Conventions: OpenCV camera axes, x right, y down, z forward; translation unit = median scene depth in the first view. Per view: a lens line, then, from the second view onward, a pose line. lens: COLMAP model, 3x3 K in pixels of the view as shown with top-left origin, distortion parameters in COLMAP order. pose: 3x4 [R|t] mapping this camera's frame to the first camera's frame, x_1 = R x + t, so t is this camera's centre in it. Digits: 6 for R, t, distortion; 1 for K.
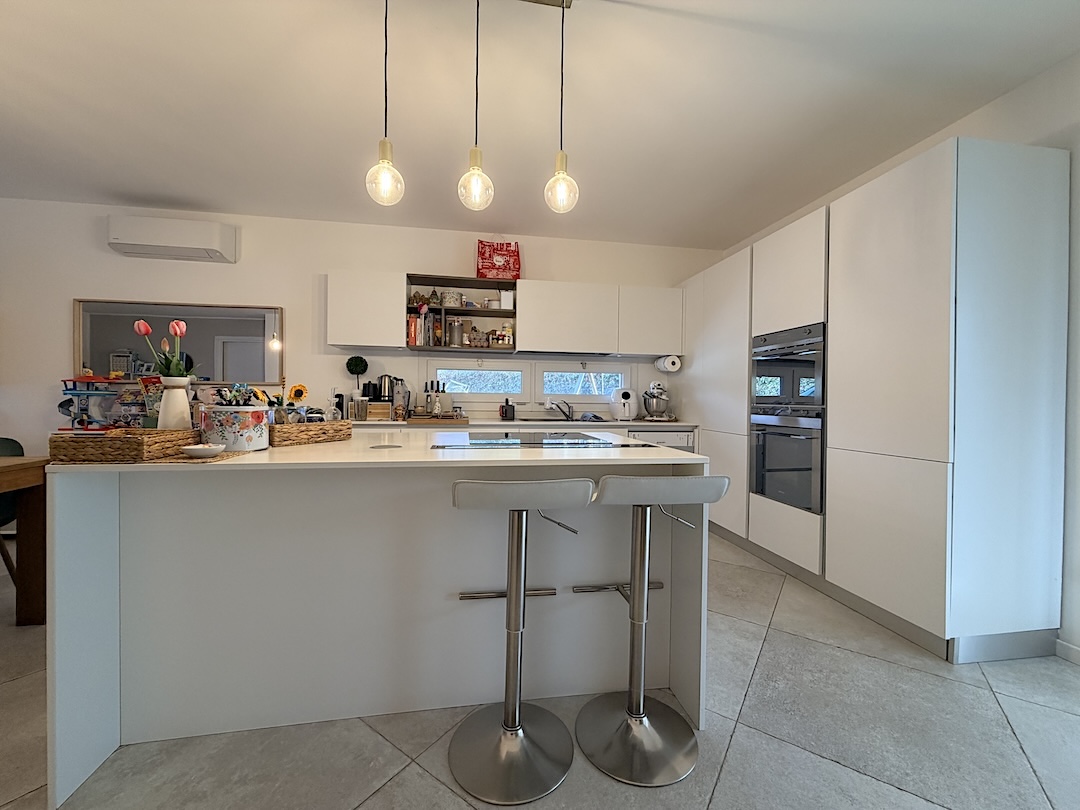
lens RADIAL K [[430.9, 0, 540.0], [0, 430.9, 405.0], [0, 0, 1]] dist [0.000391, 0.000391]
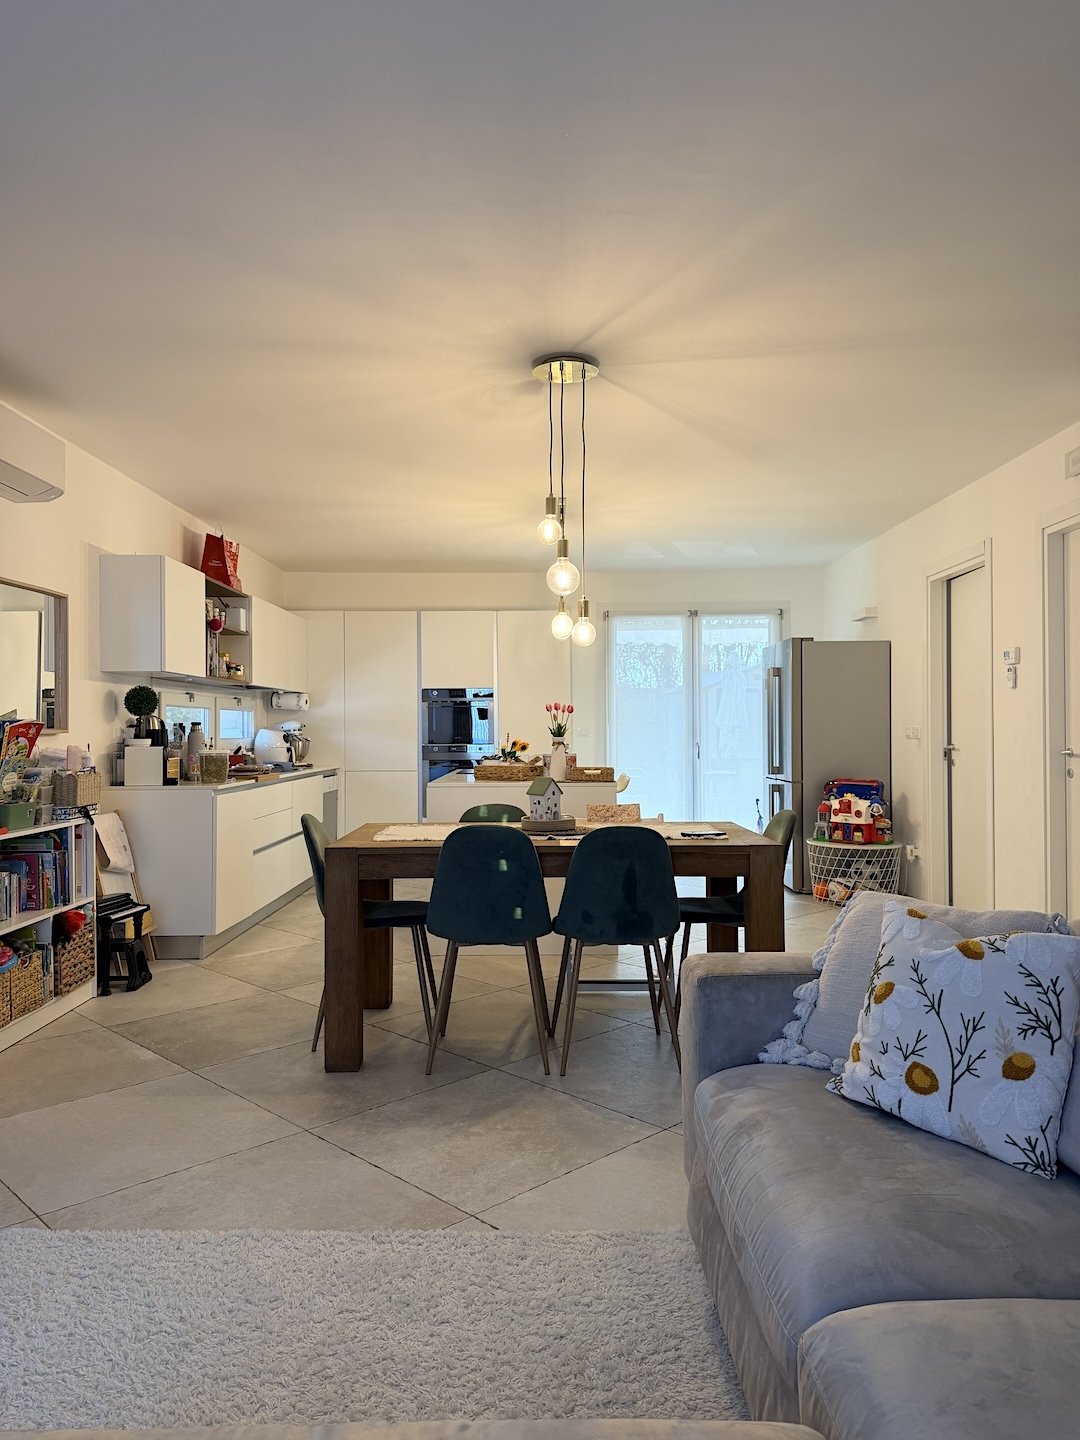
lens RADIAL K [[1011.9, 0, 540.0], [0, 1011.9, 720.0], [0, 0, 1]] dist [0.077233, -0.097098]
pose [[0.161198, -0.001053, 0.986922, -1.810664], [0.019160, 0.999814, -0.002062, -0.047141], [-0.986736, 0.019242, 0.161188, 0.176481]]
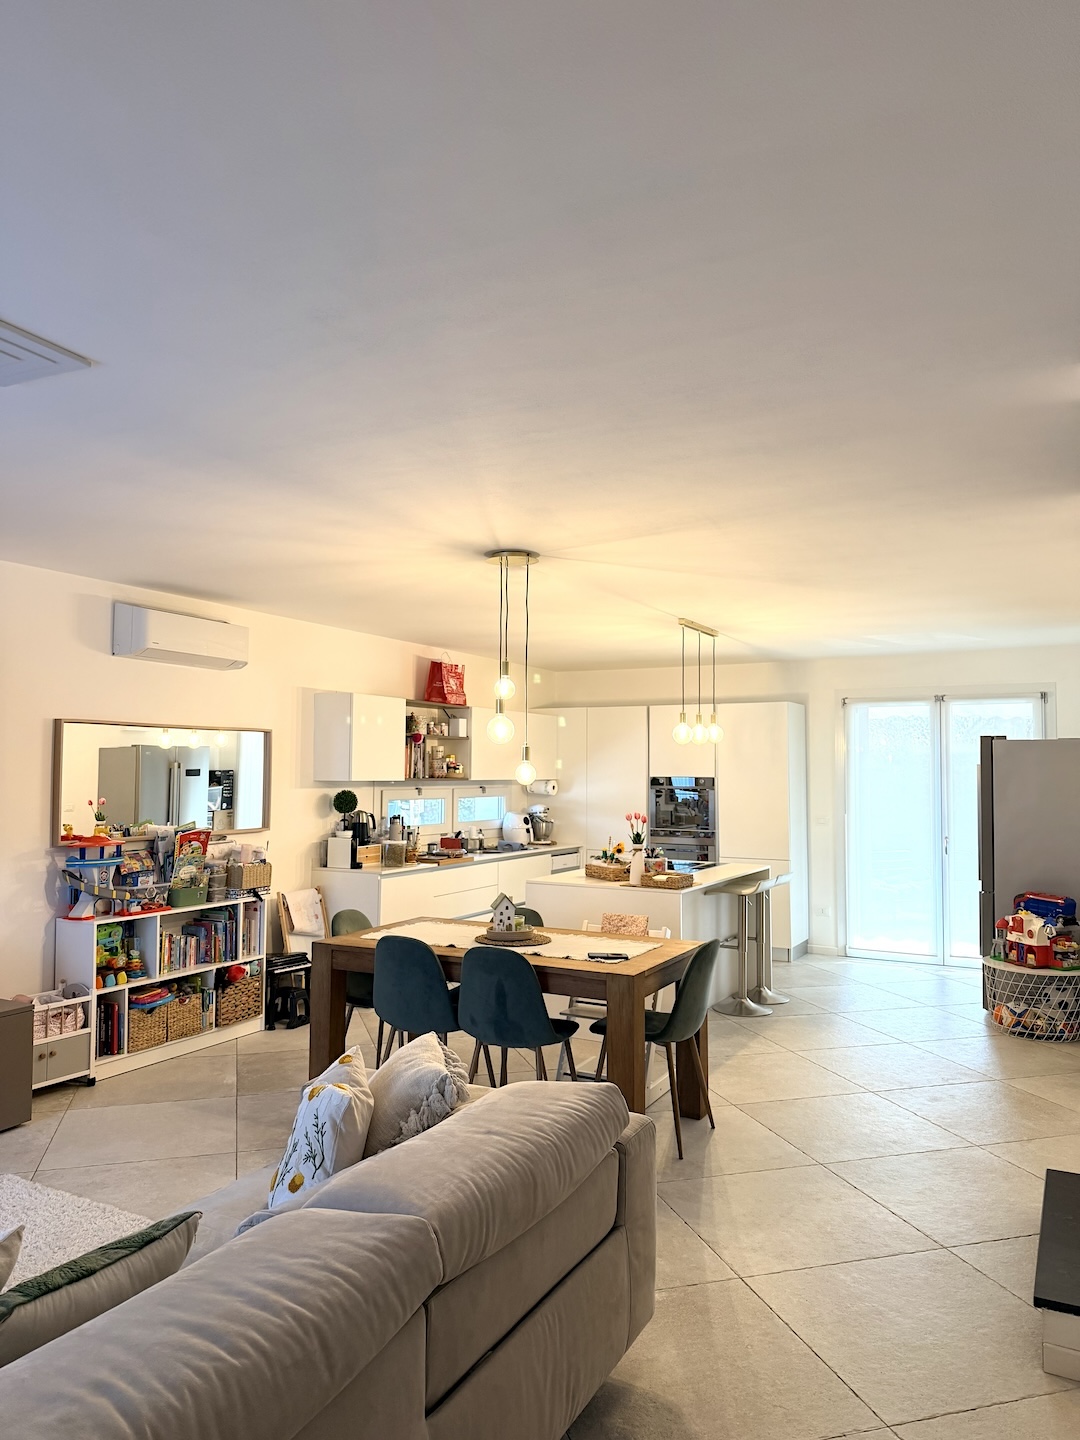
lens RADIAL K [[1018.0, 0, 535.9], [0, 1018.0, 724.4], [0, 0, 1]] dist [0.066059, -0.083710]
pose [[0.610234, 0.029824, 0.791660, -1.747927], [0.009913, 0.998925, -0.045274, -0.146312], [-0.792160, 0.035475, 0.609282, -0.493416]]
